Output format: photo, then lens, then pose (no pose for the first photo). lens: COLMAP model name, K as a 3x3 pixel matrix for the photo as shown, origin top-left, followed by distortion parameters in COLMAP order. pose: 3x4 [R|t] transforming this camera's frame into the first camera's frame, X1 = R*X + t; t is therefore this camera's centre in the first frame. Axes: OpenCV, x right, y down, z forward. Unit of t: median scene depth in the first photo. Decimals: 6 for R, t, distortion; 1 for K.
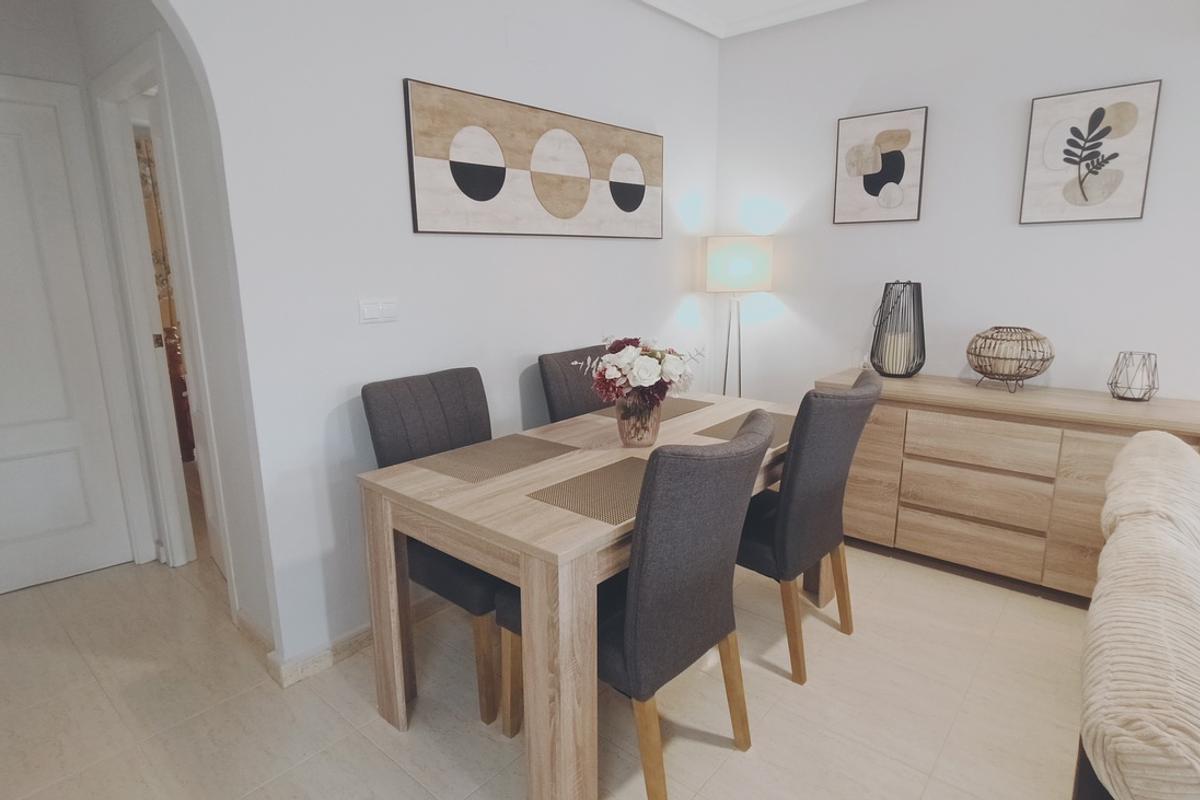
lens RADIAL K [[636.2, 0, 594.9], [0, 636.2, 398.3], [0, 0, 1]] dist [-0.011238, 0.005283]
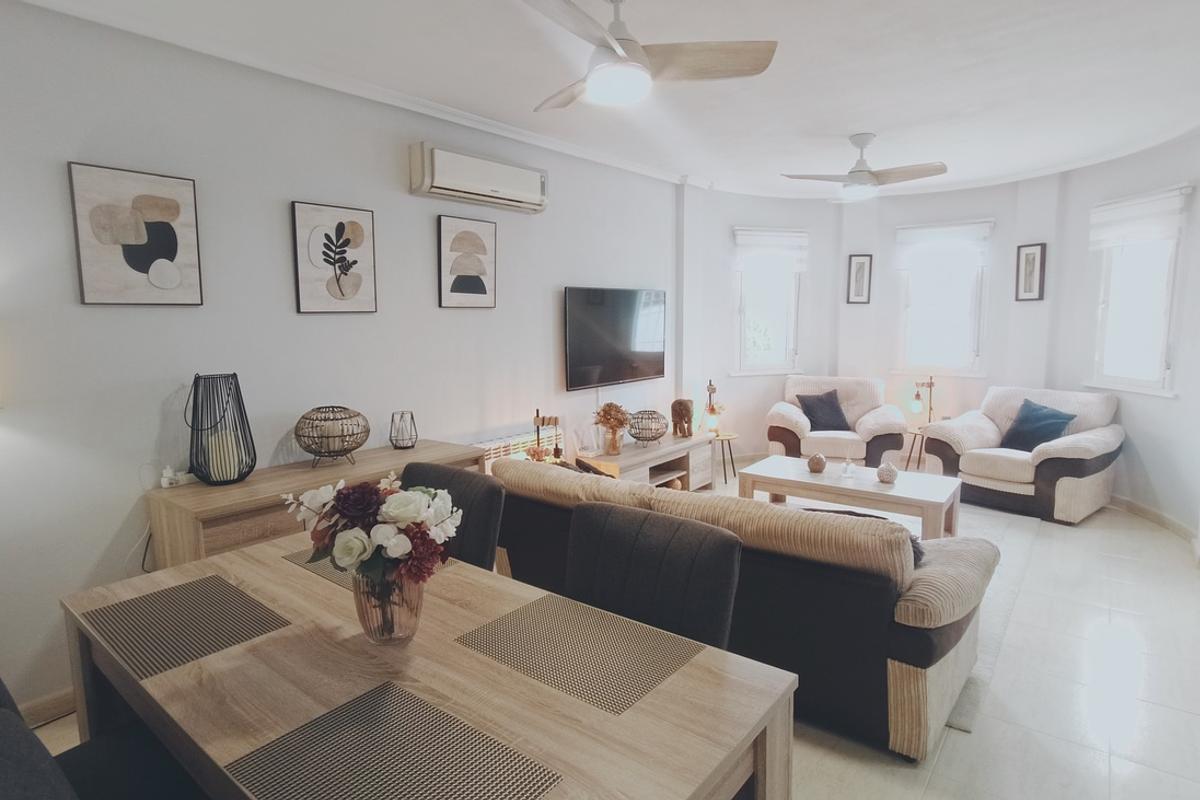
lens RADIAL K [[636.2, 0, 592.7], [0, 636.2, 396.8], [0, 0, 1]] dist [-0.011238, 0.005283]
pose [[-0.029848, -0.109184, 0.993573, -0.455427], [0.228814, 0.966875, 0.113124, -0.156189], [-0.973013, 0.230720, -0.003876, 0.592005]]
